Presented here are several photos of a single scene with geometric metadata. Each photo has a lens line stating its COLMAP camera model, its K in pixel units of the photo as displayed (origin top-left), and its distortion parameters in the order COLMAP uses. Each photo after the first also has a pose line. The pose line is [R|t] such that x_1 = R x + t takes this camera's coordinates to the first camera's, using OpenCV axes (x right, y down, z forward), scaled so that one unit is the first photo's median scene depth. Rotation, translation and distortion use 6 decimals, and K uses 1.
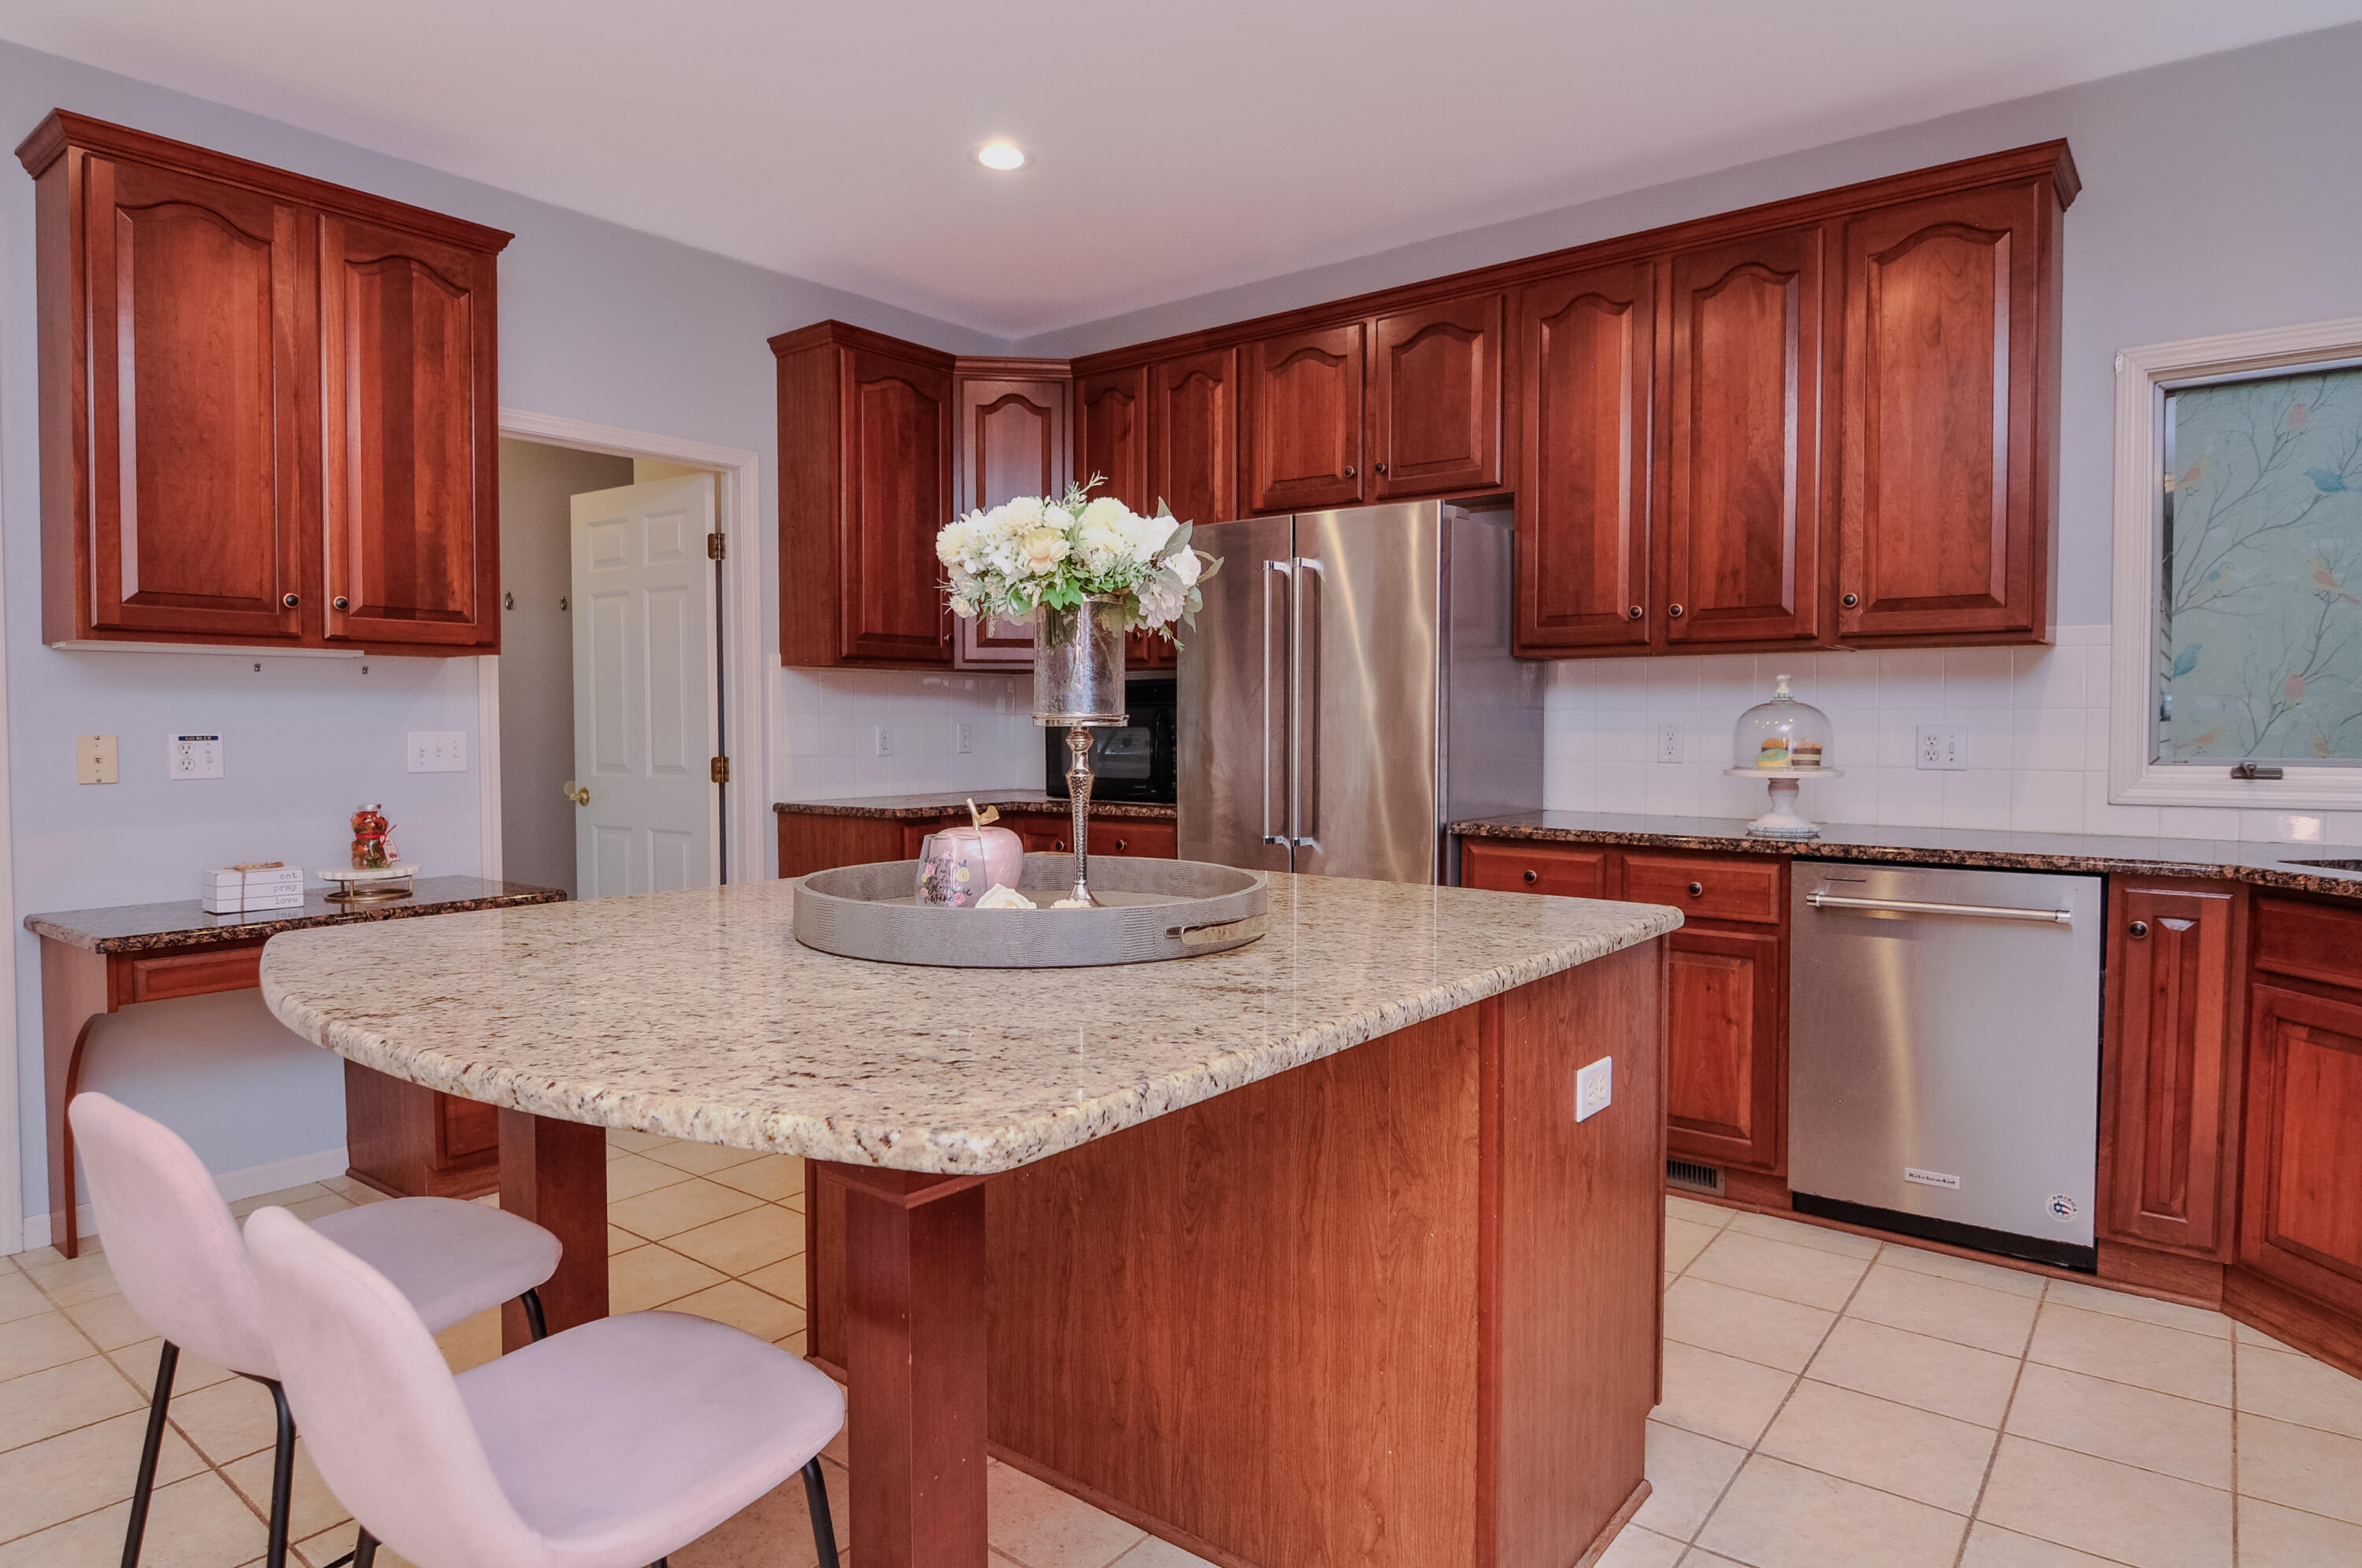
lens RADIAL K [[1341.9, 0, 1181.0], [0, 1341.9, 784.0], [0, 0, 1]] dist [-0.016022, -0.000122]
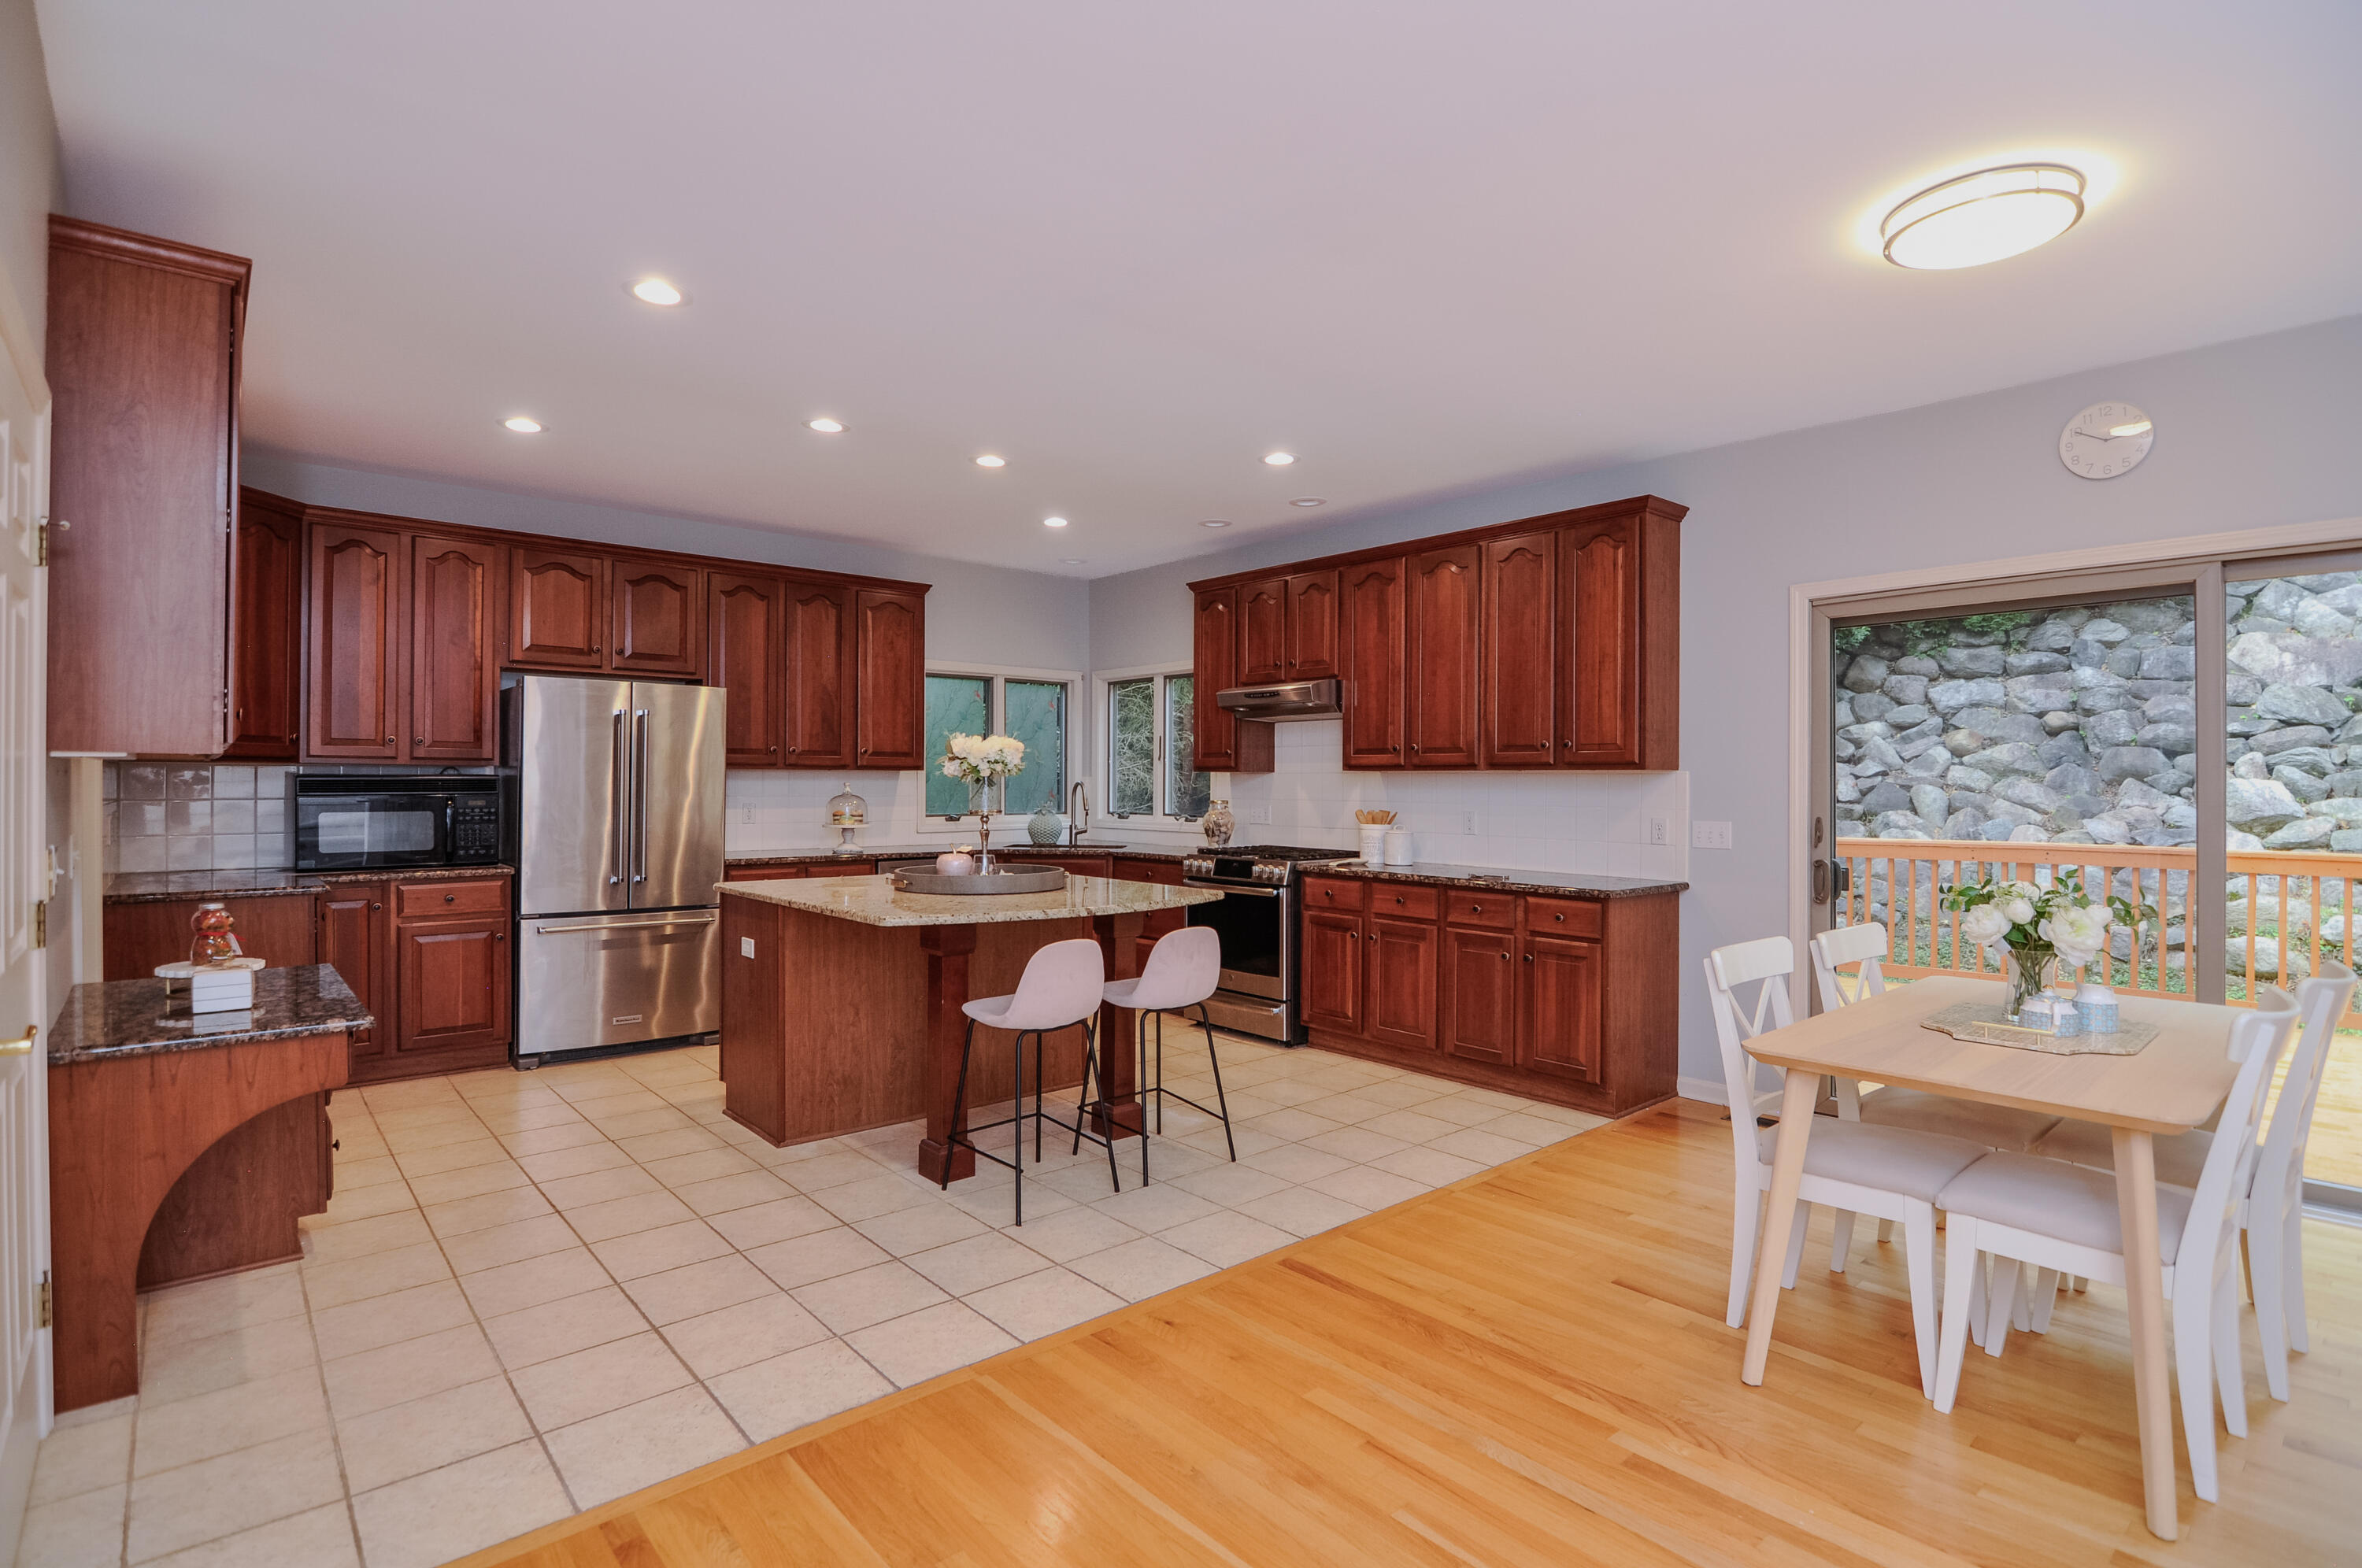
lens RADIAL K [[1133.8, 0, 1181.0], [0, 1133.8, 784.0], [0, 0, 1]] dist [-0.004550, -0.000183]
pose [[0.185456, 0.000771, 0.982652, -1.334031], [0.039182, 0.999199, -0.008179, -0.040681], [-0.981871, 0.040019, 0.185278, 0.082759]]
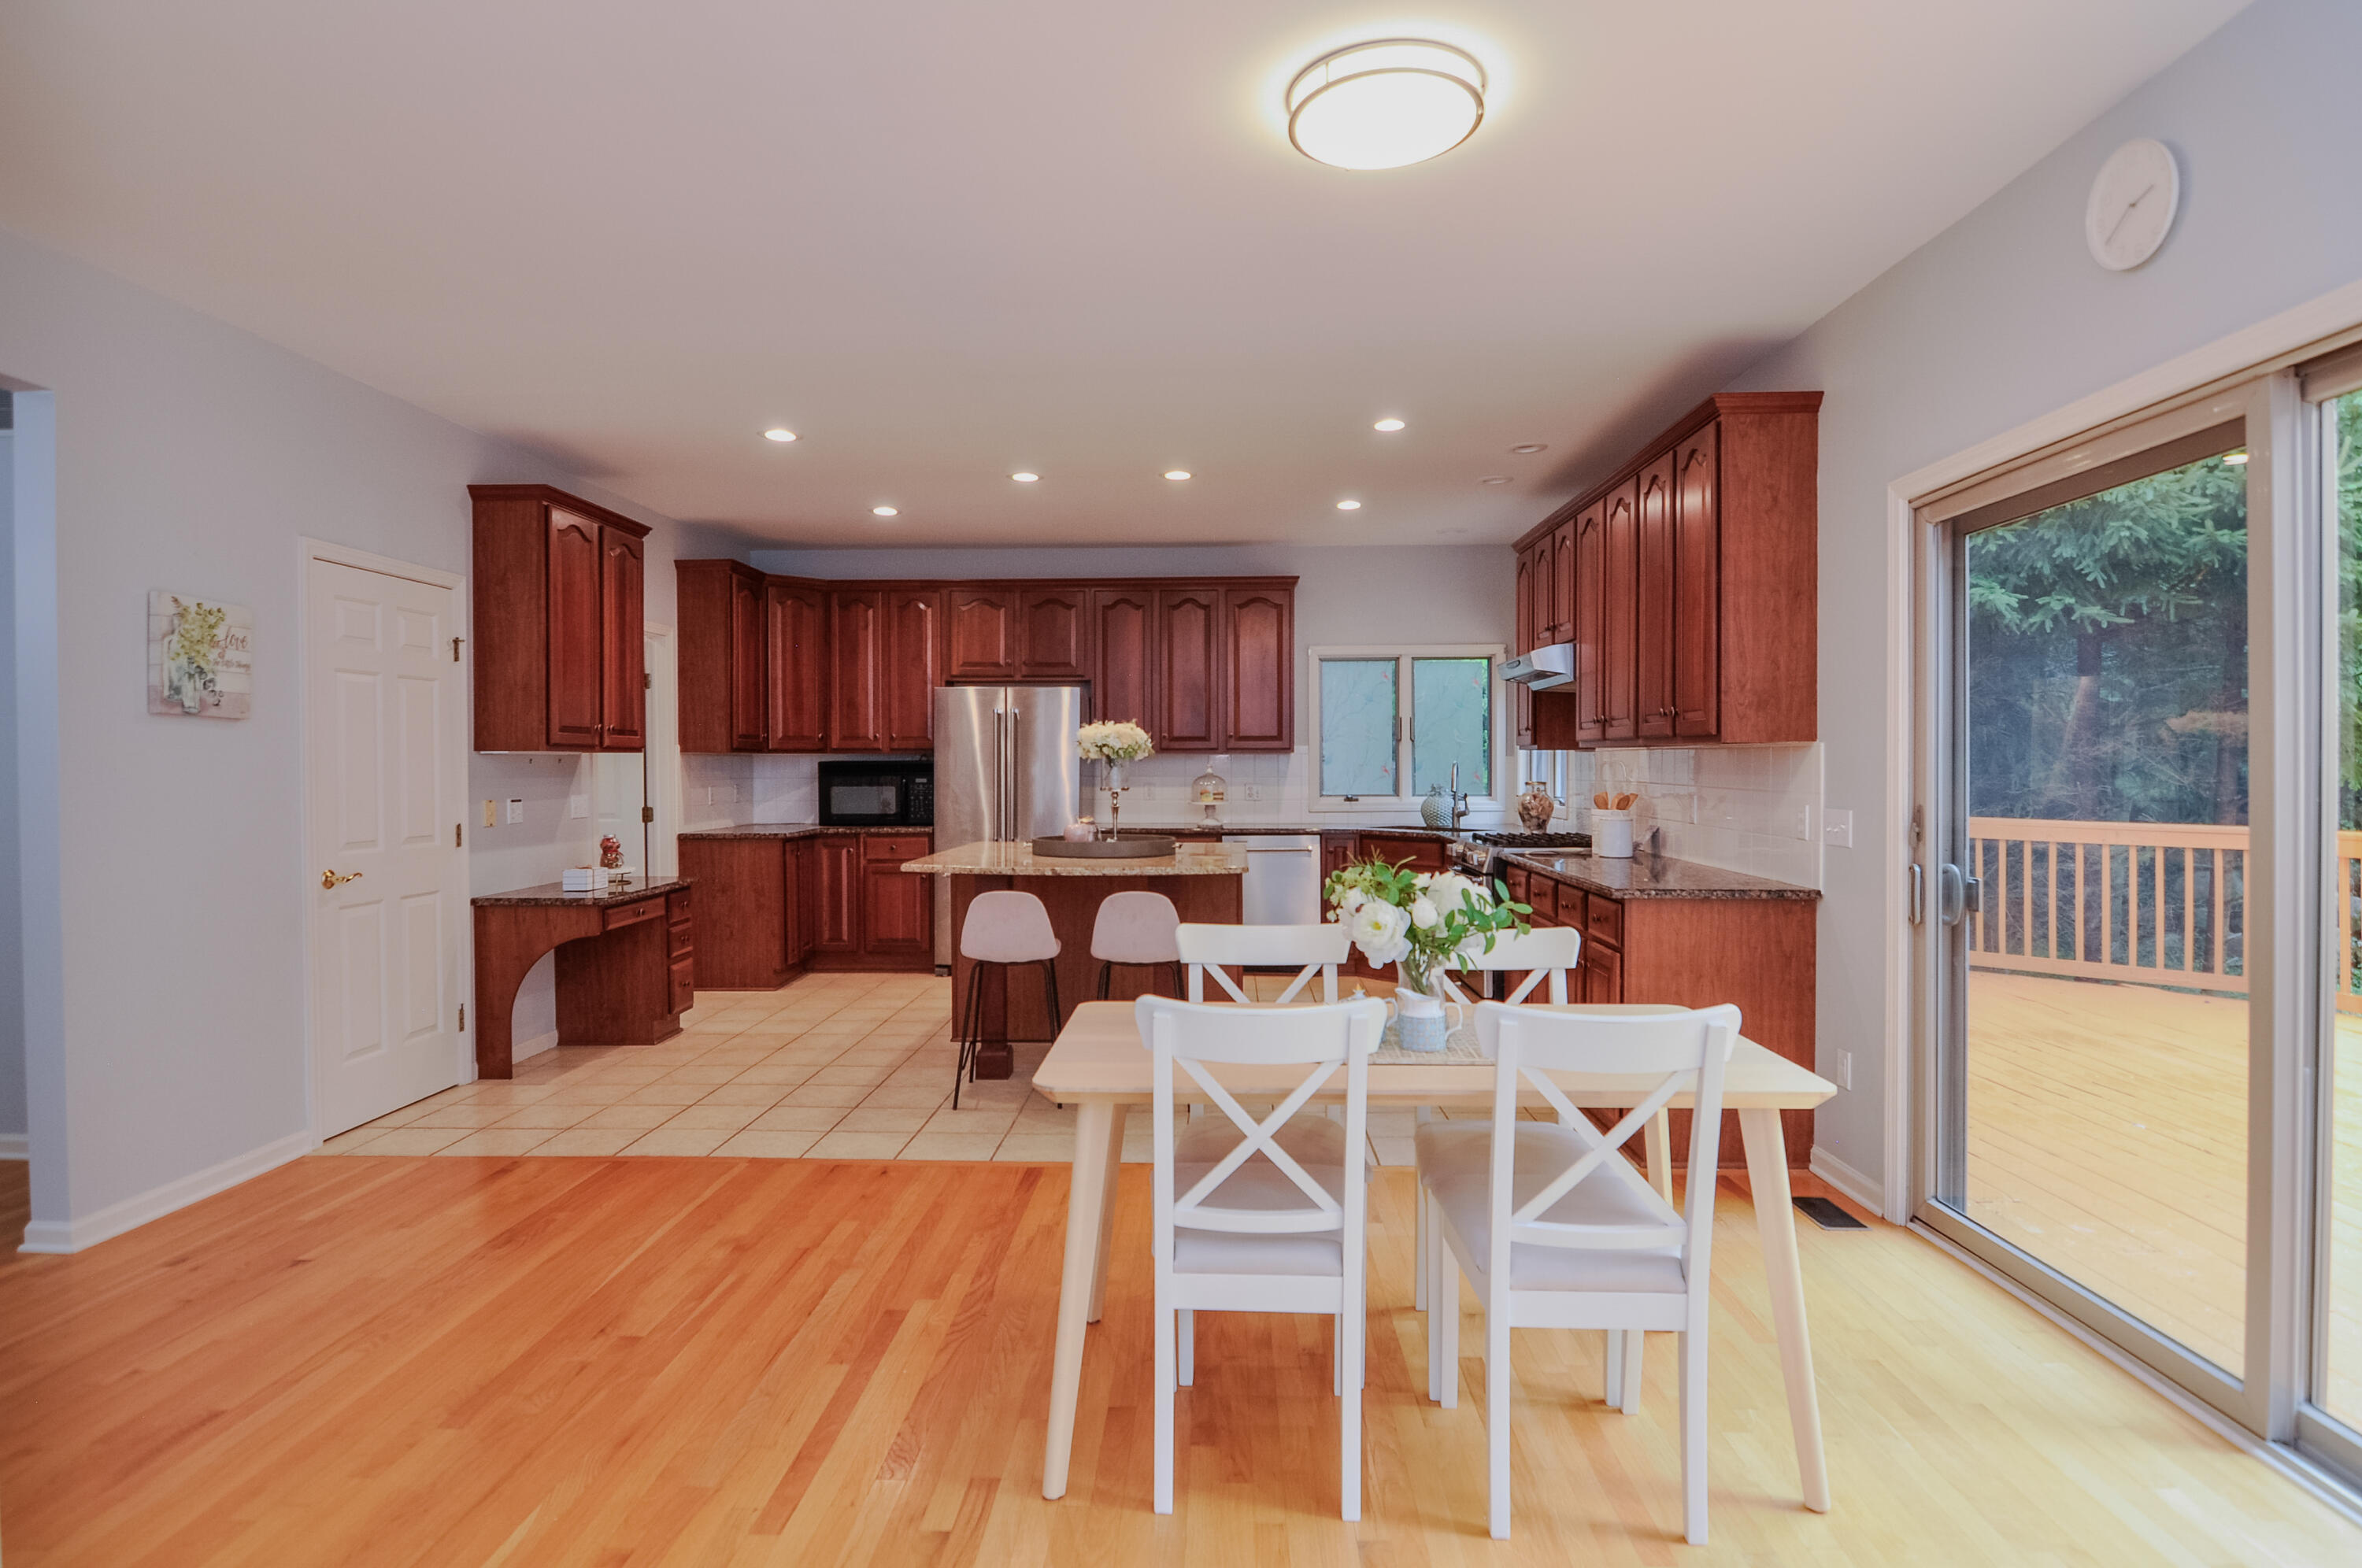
lens RADIAL K [[1268.6, 0, 1181.0], [0, 1268.6, 784.0], [0, 0, 1]] dist [-0.006072, -0.000545]
pose [[0.808134, -0.010133, 0.588912, -1.005785], [0.027659, 0.999402, -0.020759, 0.004069], [-0.588350, 0.033065, 0.807930, -0.909912]]
